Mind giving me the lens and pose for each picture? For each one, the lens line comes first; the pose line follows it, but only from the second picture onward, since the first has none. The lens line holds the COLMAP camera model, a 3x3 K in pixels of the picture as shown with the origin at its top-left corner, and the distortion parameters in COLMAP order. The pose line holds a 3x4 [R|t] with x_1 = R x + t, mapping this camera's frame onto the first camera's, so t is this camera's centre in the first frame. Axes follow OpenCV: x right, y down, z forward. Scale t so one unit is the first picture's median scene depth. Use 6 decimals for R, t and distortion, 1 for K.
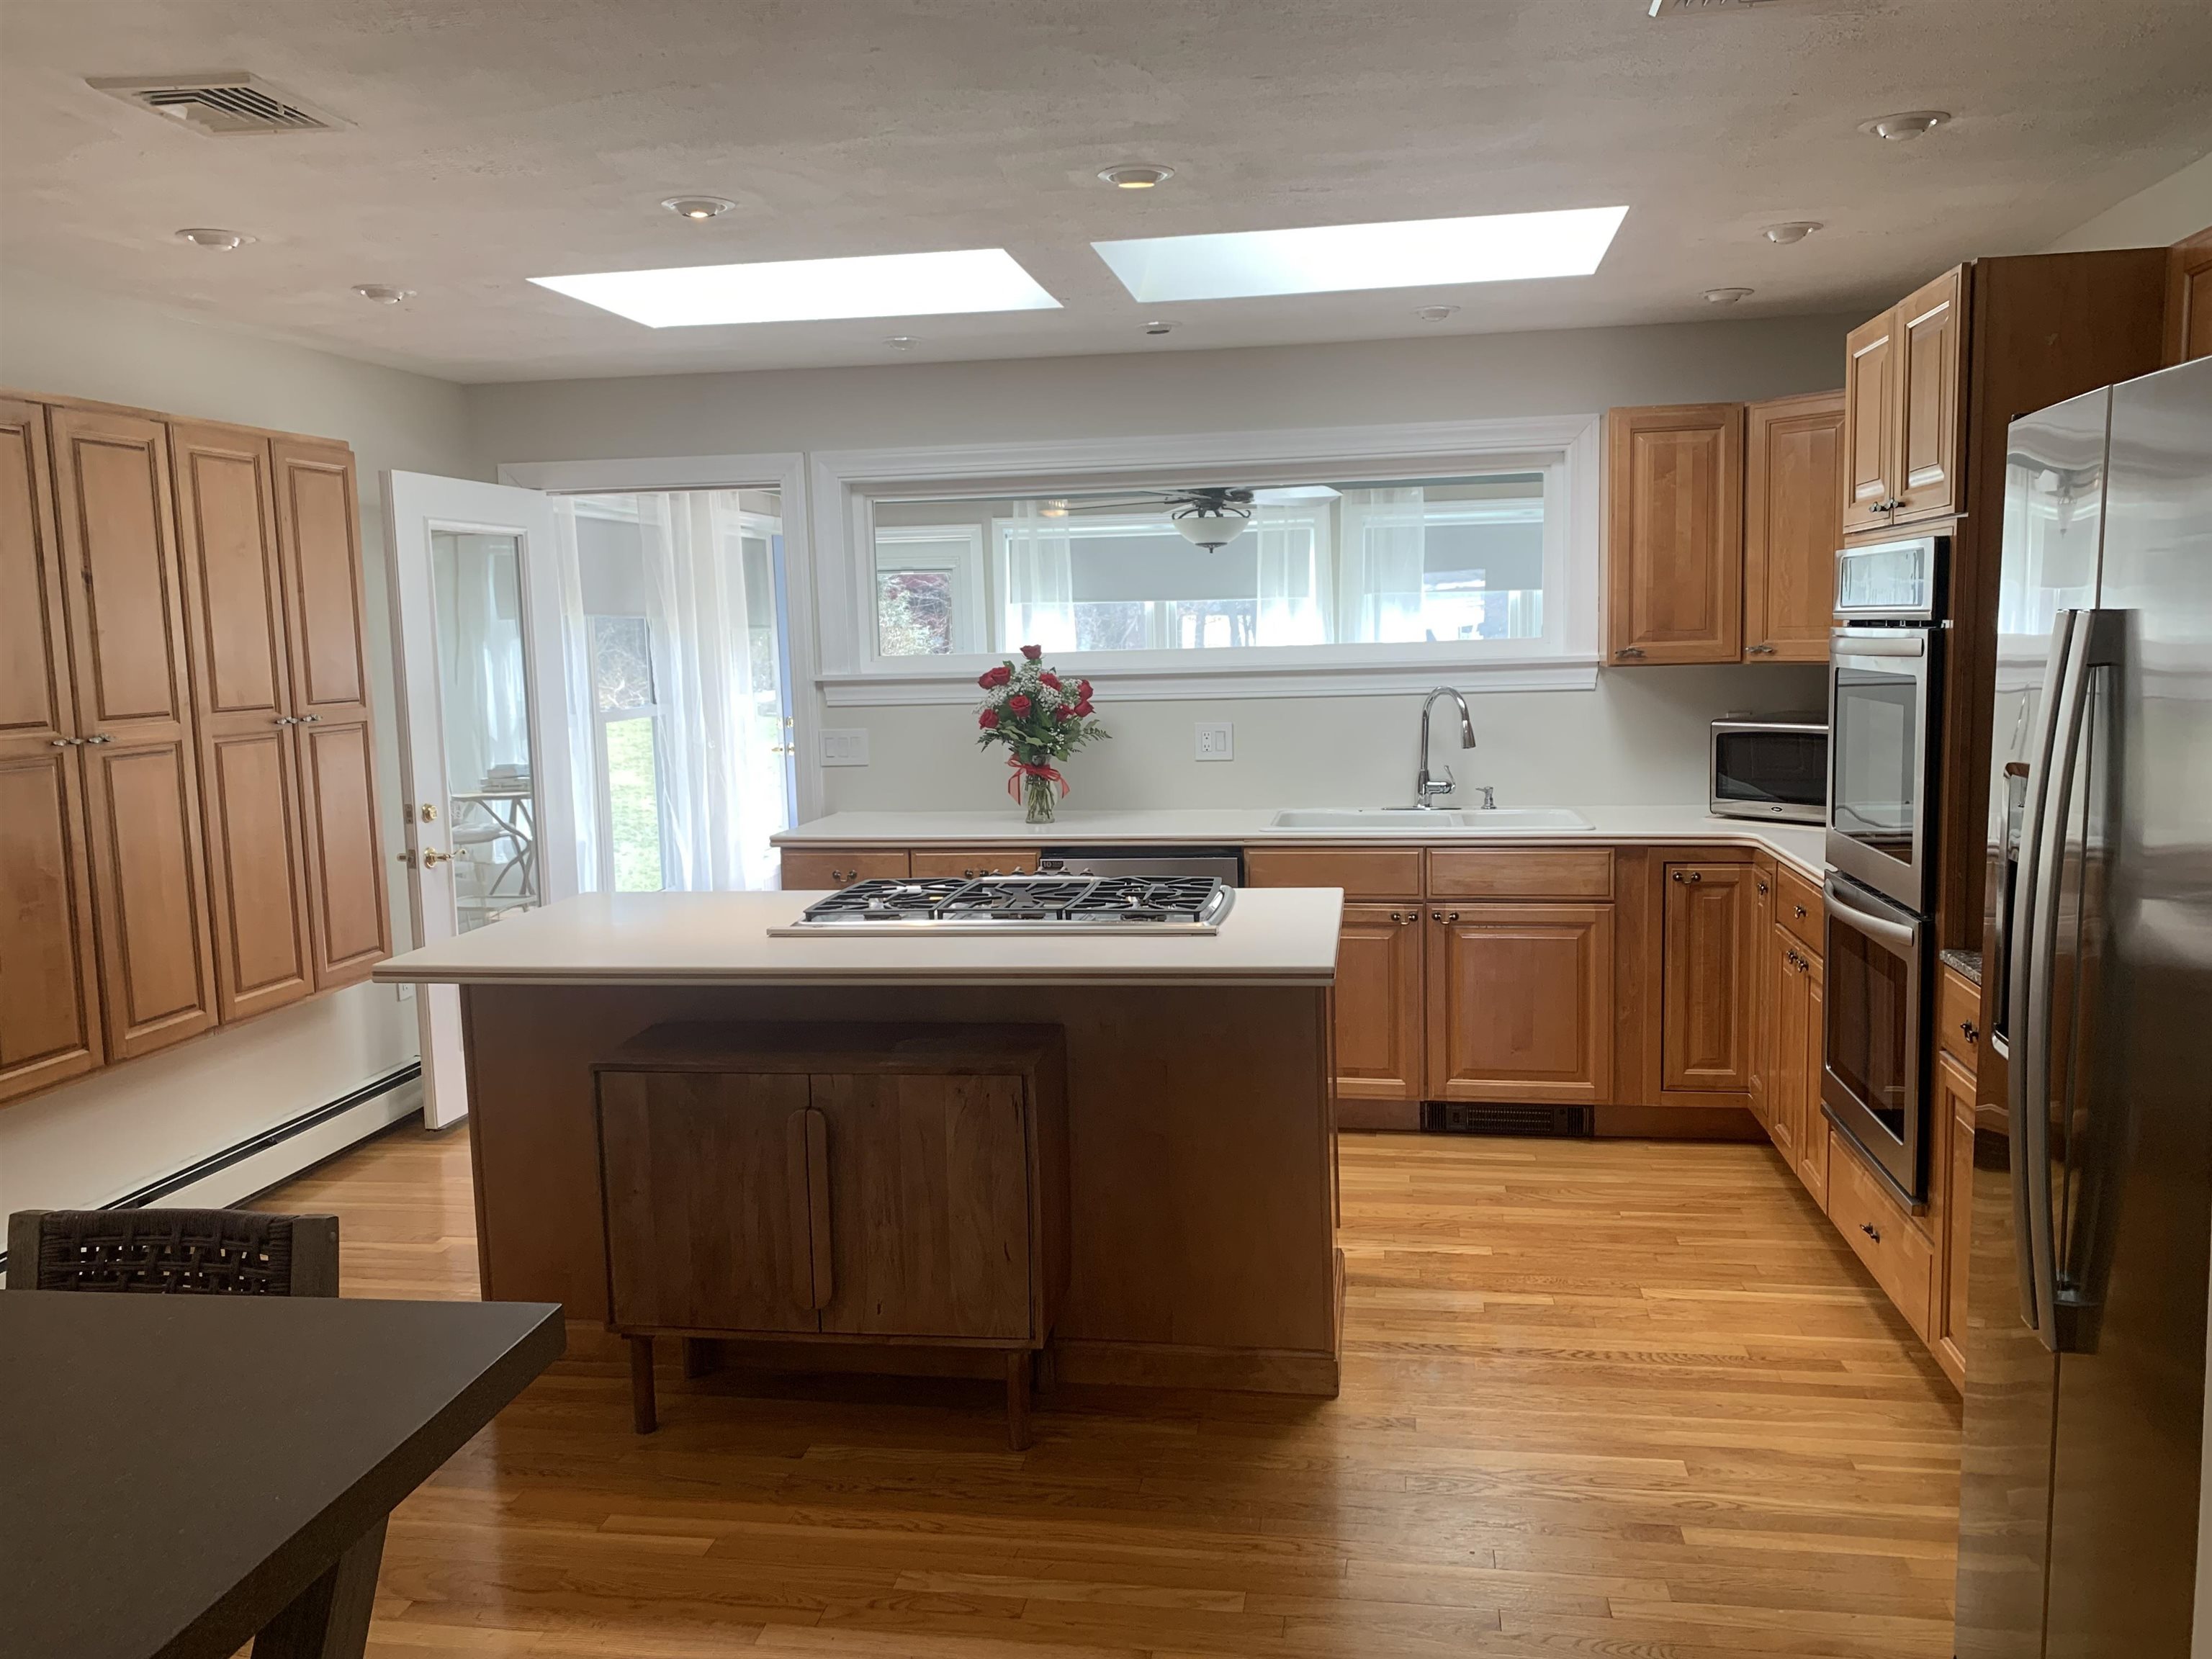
lens RADIAL K [[1688.1, 0, 1106.0], [0, 1688.1, 829.5], [0, 0, 1]] dist [0.045644, -0.001669]
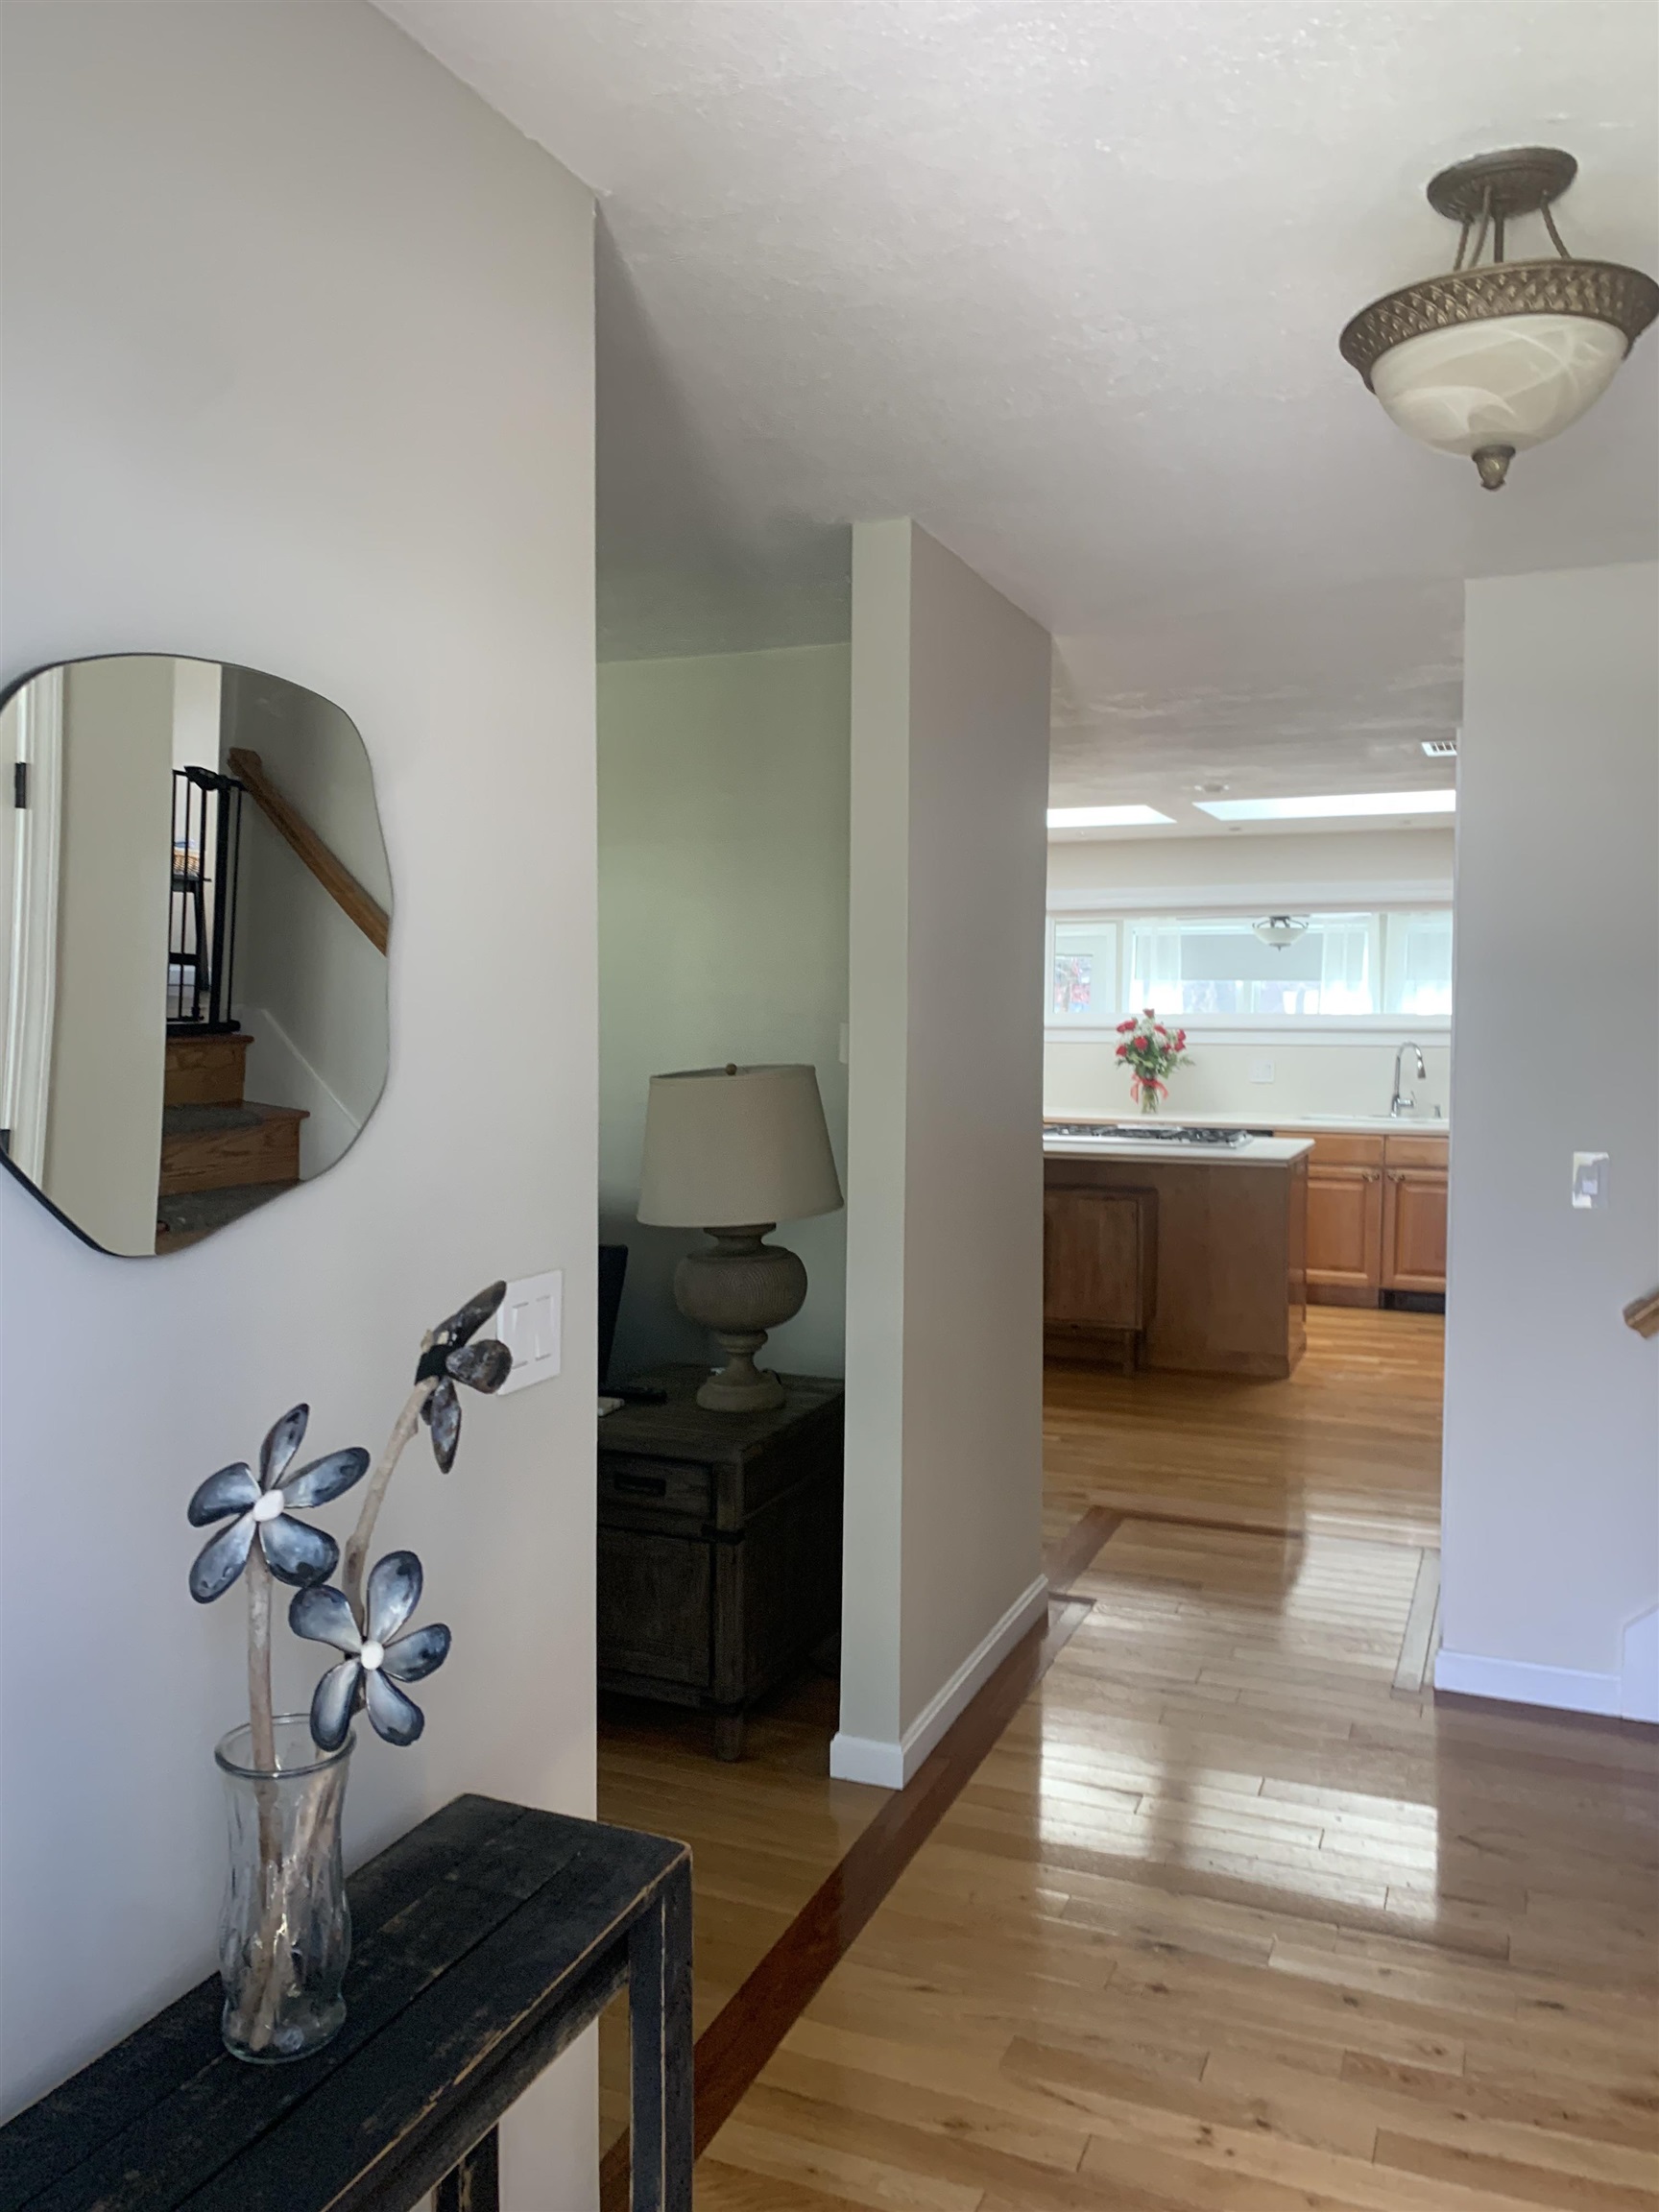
lens RADIAL K [[1688.1, 0, 829.5], [0, 1688.1, 1106.0], [0, 0, 1]] dist [0.045644, -0.001669]
pose [[0.973340, 0.044888, -0.224930, 0.036614], [-0.056901, 0.997263, -0.047211, 0.109385], [0.222195, 0.058751, 0.973231, -0.893965]]
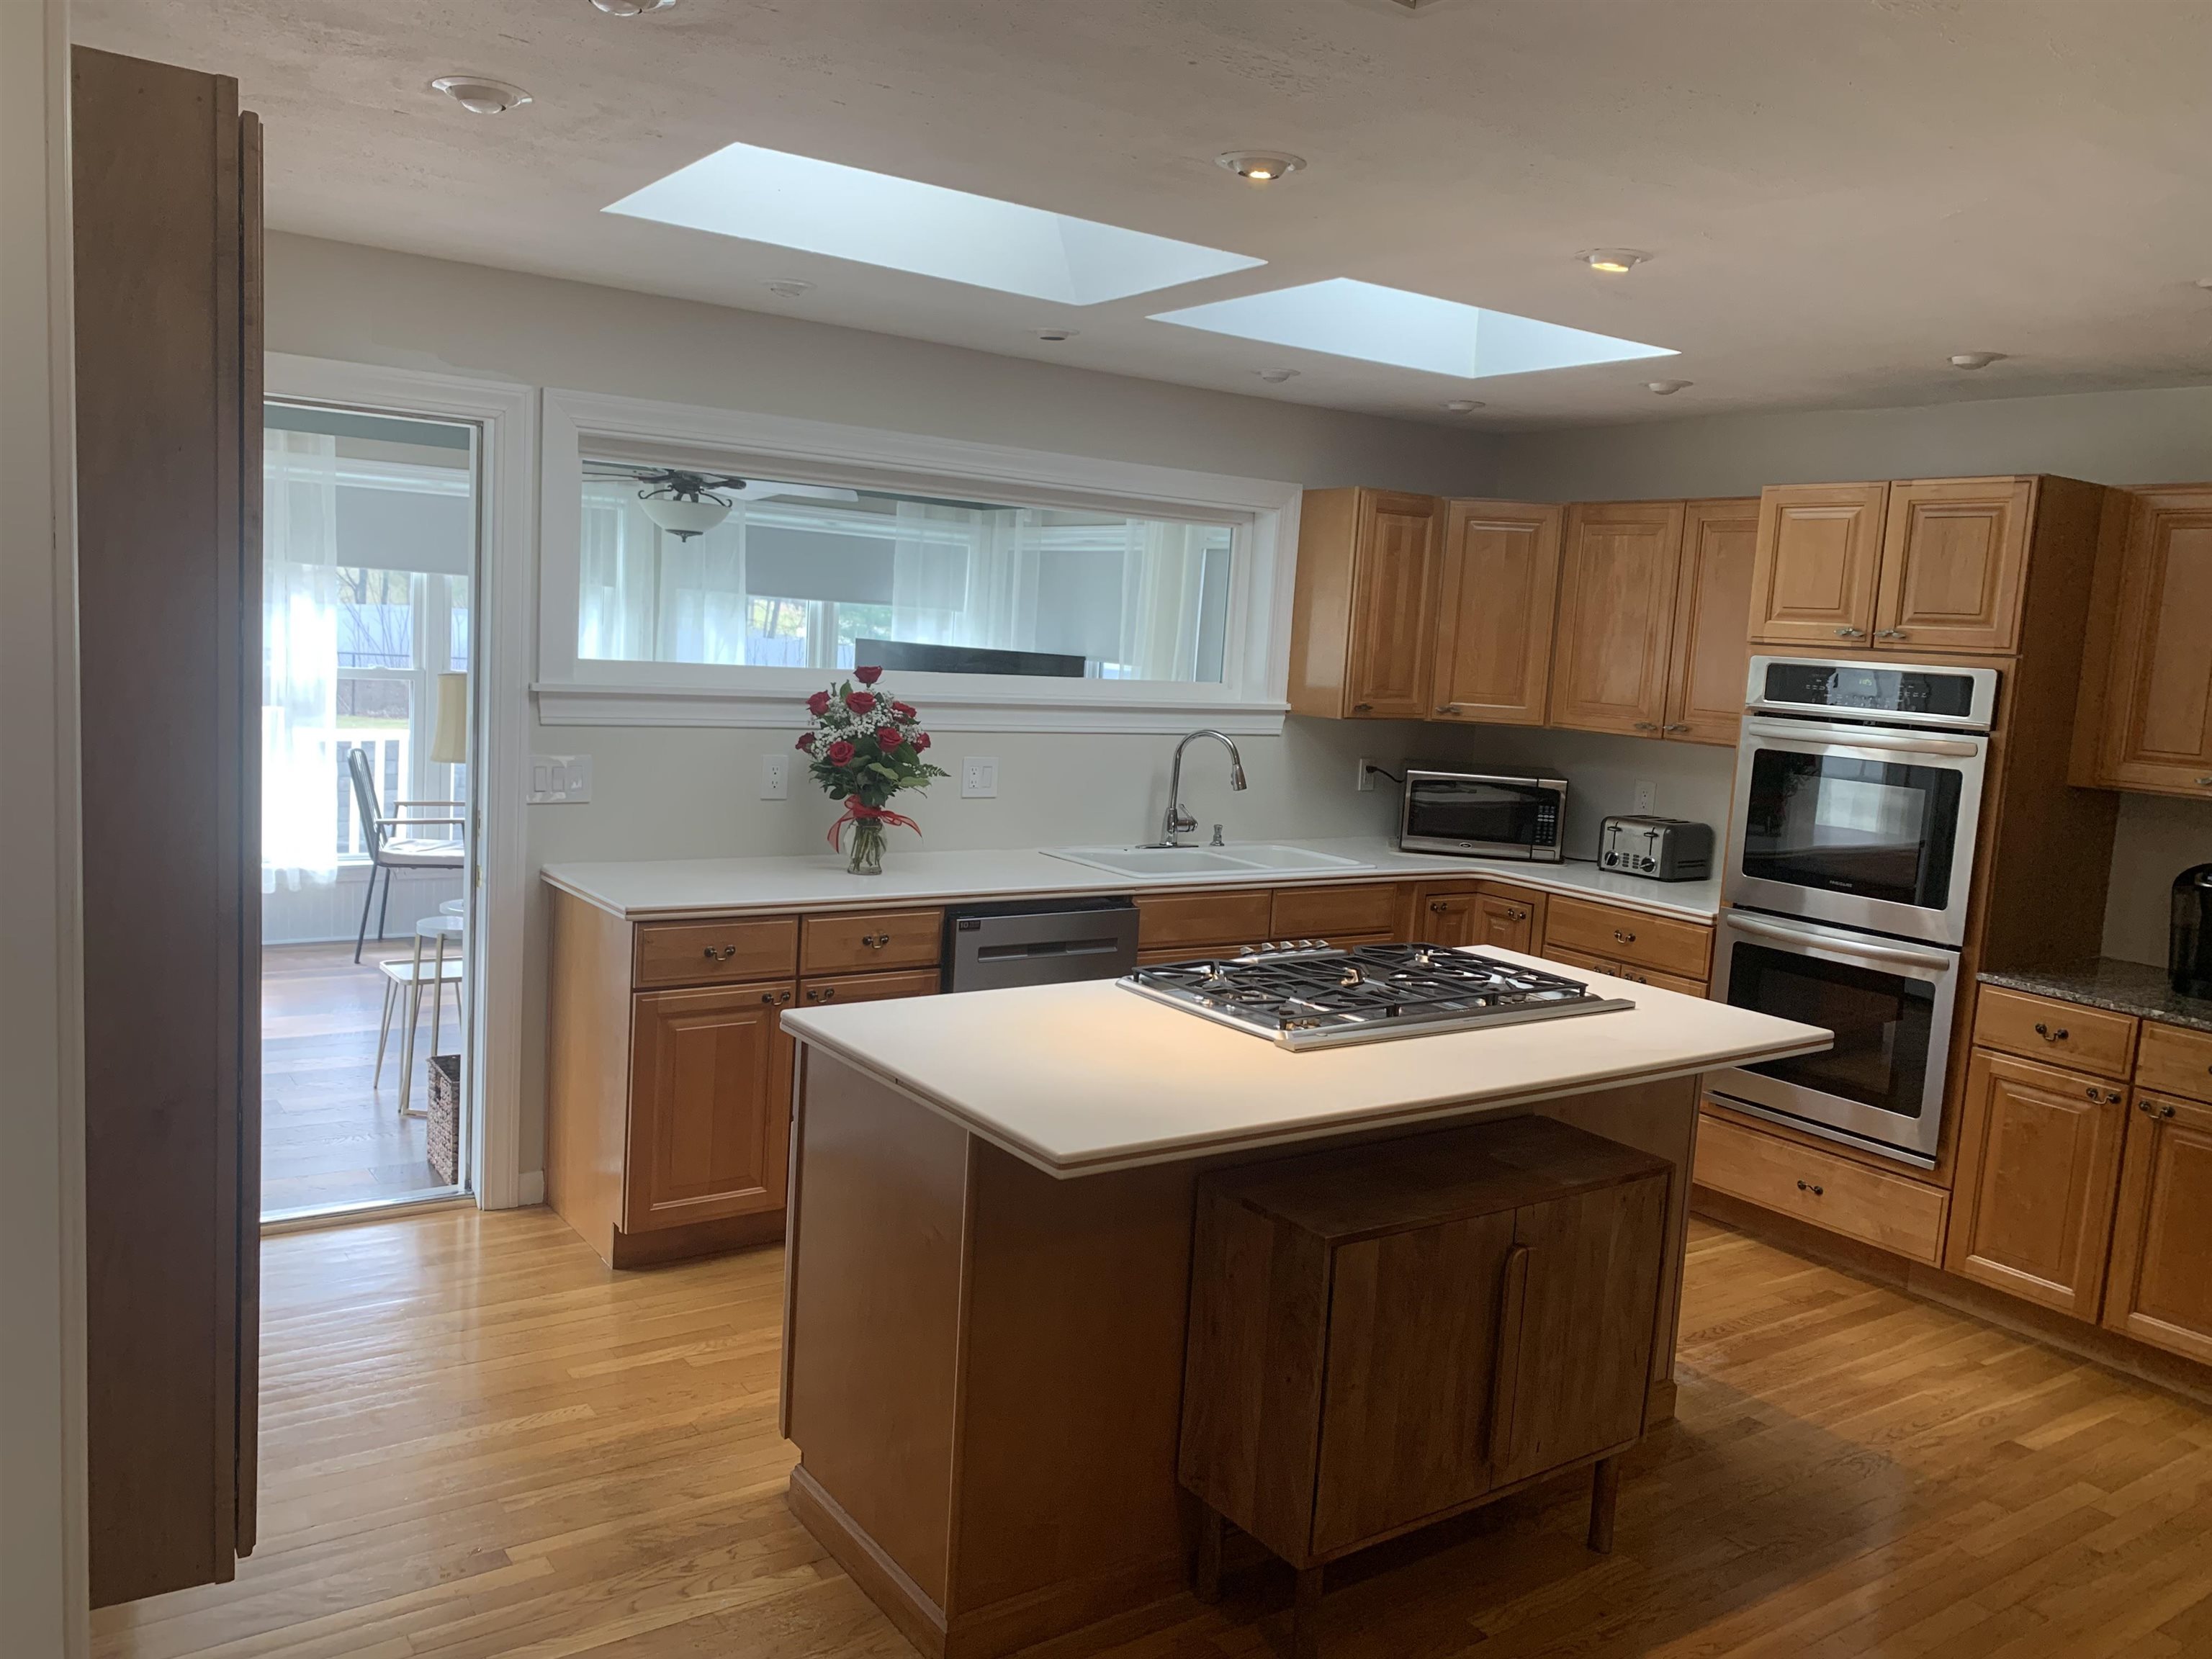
lens RADIAL K [[1688.1, 0, 1106.0], [0, 1688.1, 829.5], [0, 0, 1]] dist [0.045644, -0.001669]
pose [[0.708601, -0.016889, 0.705407, -0.717326], [0.004217, 0.999797, 0.019701, -0.054826], [-0.705597, -0.010985, 0.708528, 0.391215]]
